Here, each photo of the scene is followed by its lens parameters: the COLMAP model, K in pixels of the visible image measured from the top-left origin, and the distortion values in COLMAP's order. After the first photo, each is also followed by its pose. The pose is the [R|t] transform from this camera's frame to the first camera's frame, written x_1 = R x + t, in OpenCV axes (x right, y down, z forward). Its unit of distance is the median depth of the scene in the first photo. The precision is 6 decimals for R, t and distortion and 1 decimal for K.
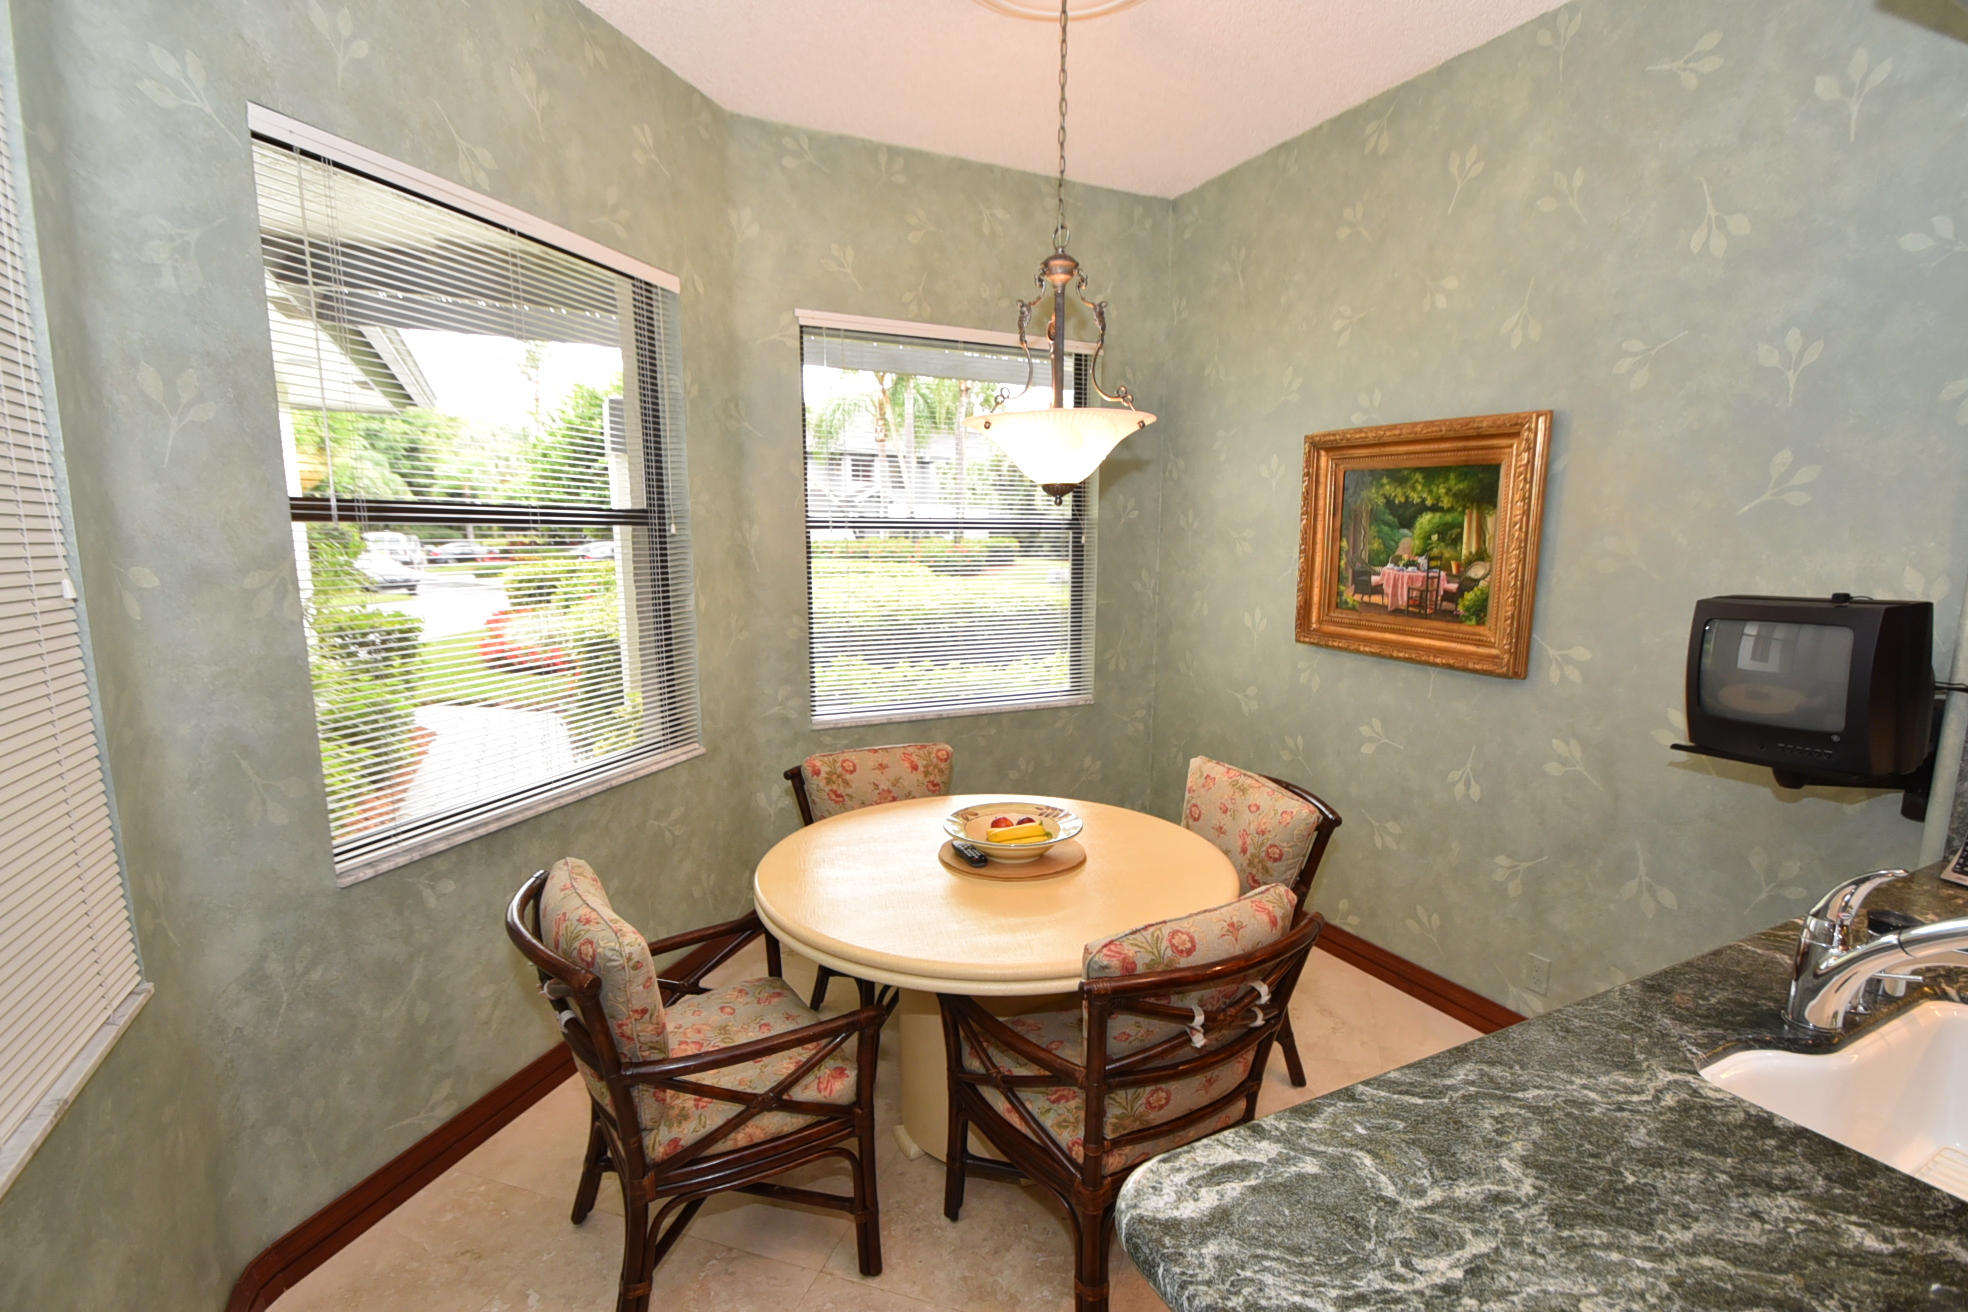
lens RADIAL K [[870.8, 0, 989.9], [0, 870.8, 692.1], [0, 0, 1]] dist [0.011699, -0.015216]
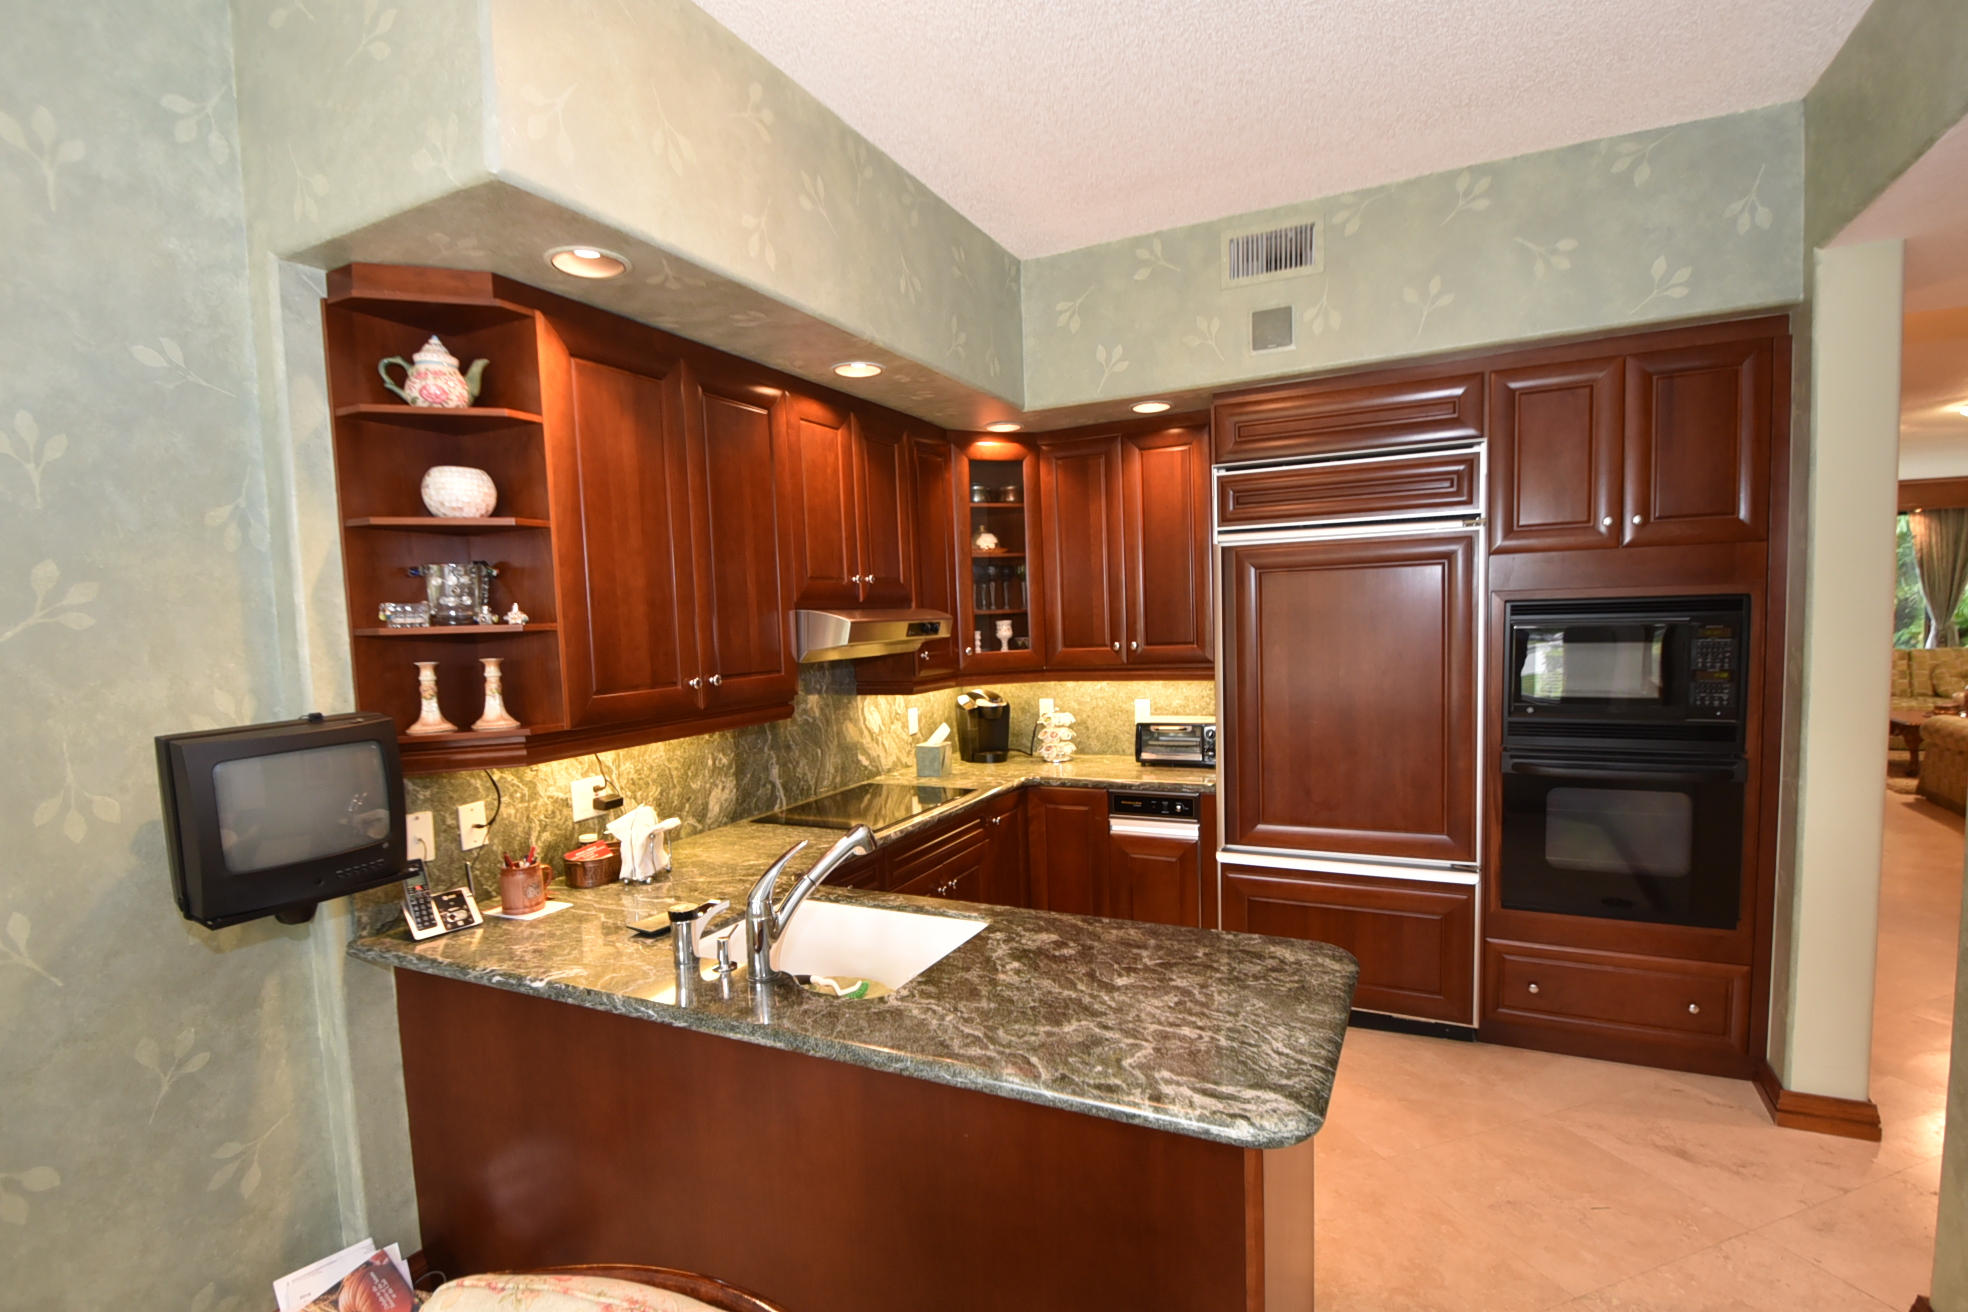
lens RADIAL K [[912.0, 0, 993.2], [0, 912.0, 695.9], [0, 0, 1]] dist [0.009792, -0.015789]
pose [[-0.590558, -0.052369, 0.805294, -0.202798], [0.175497, 0.965675, 0.191499, -0.123439], [-0.787681, 0.254418, -0.561097, 0.605528]]
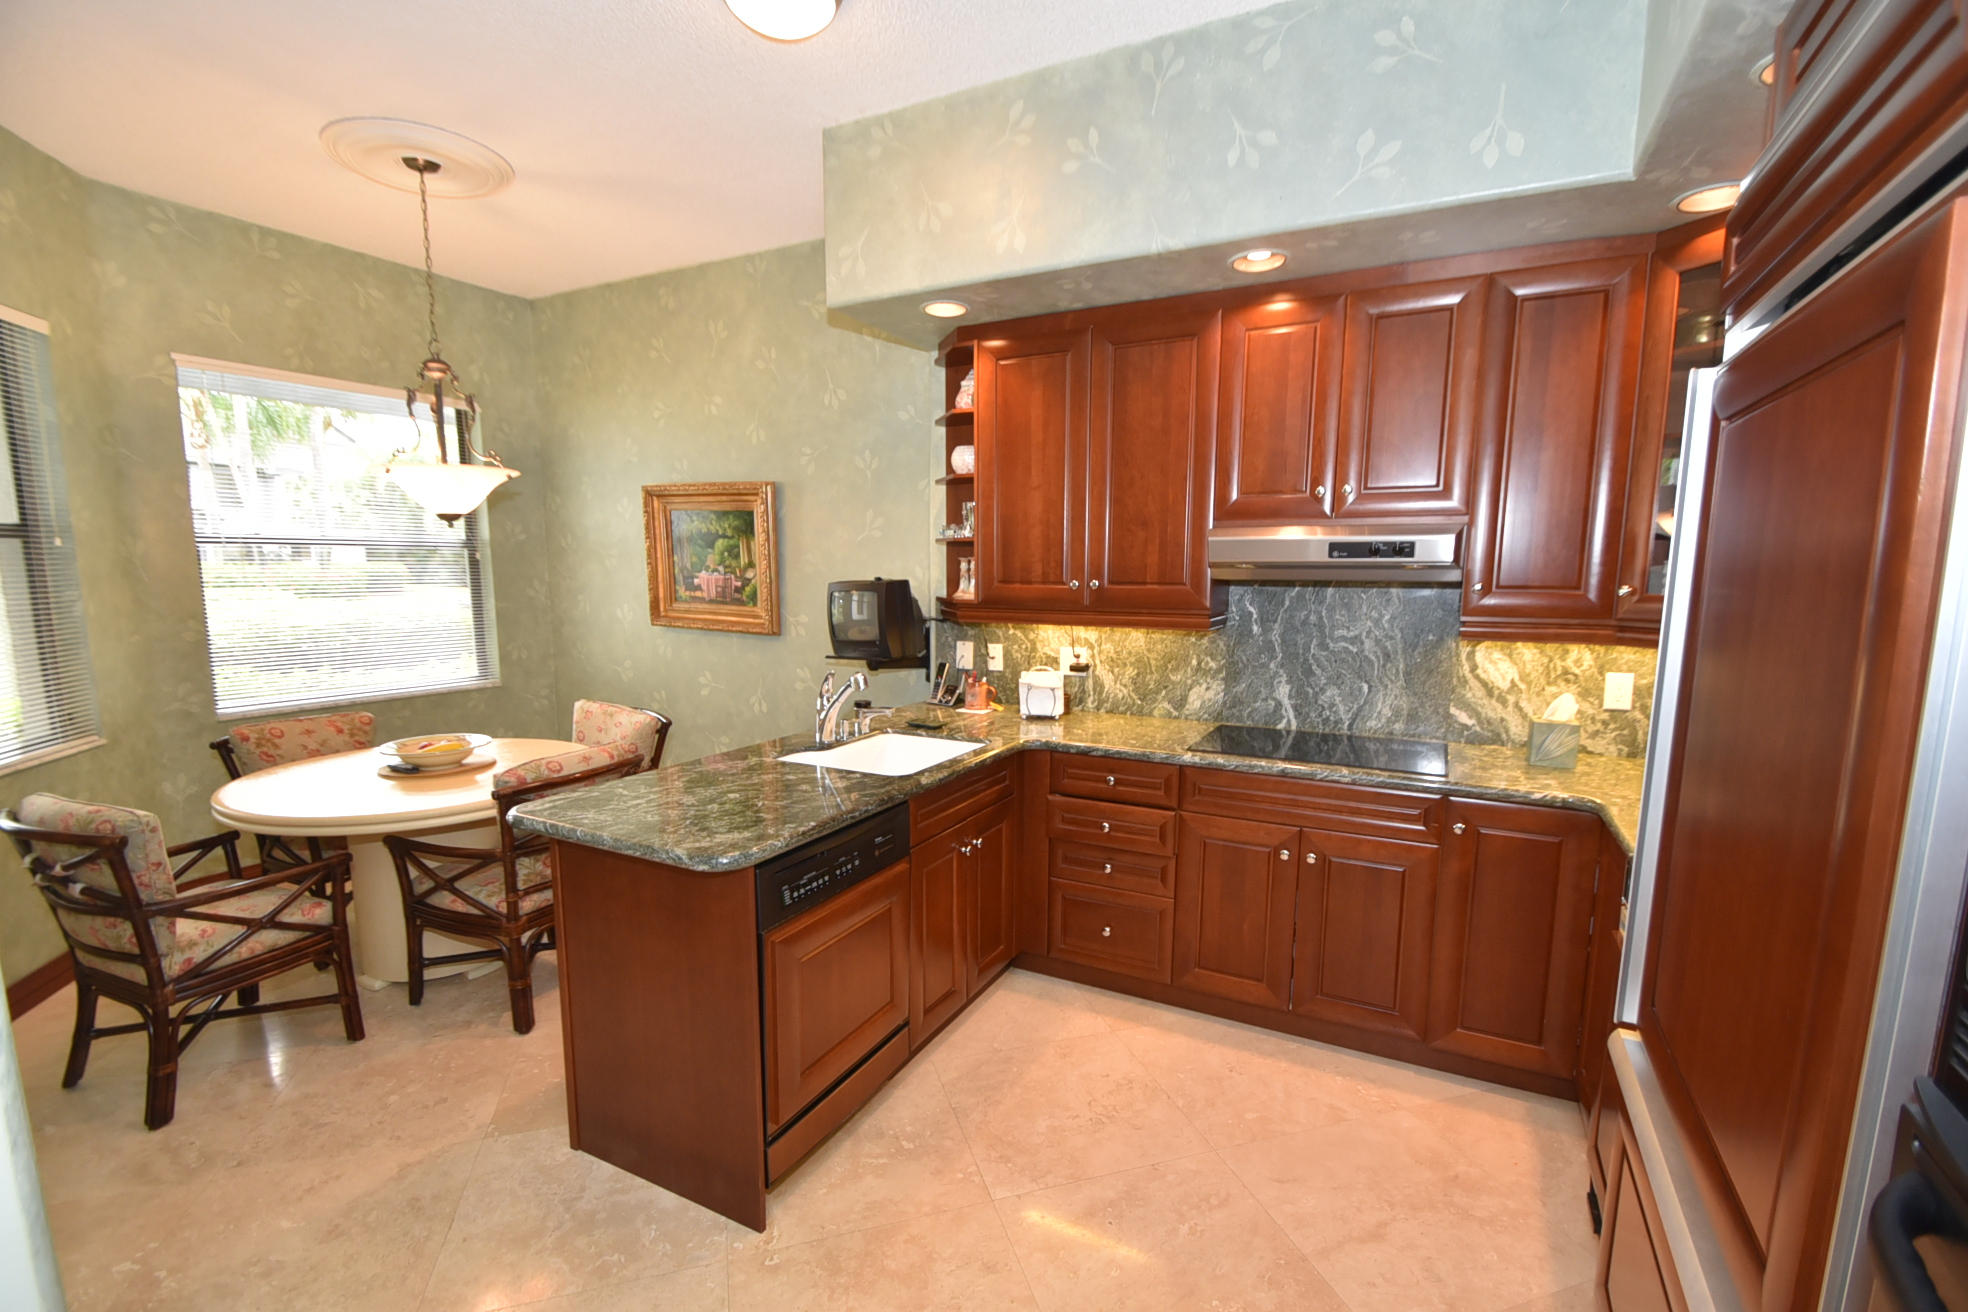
lens RADIAL K [[824.6, 0, 963.3], [0, 824.6, 685.5], [0, 0, 1]] dist [0.010552, -0.016802]
pose [[0.812848, -0.083385, 0.576477, -0.035498], [0.100550, 0.994930, 0.002133, 0.106996], [-0.573732, 0.056231, 0.817111, -0.492105]]
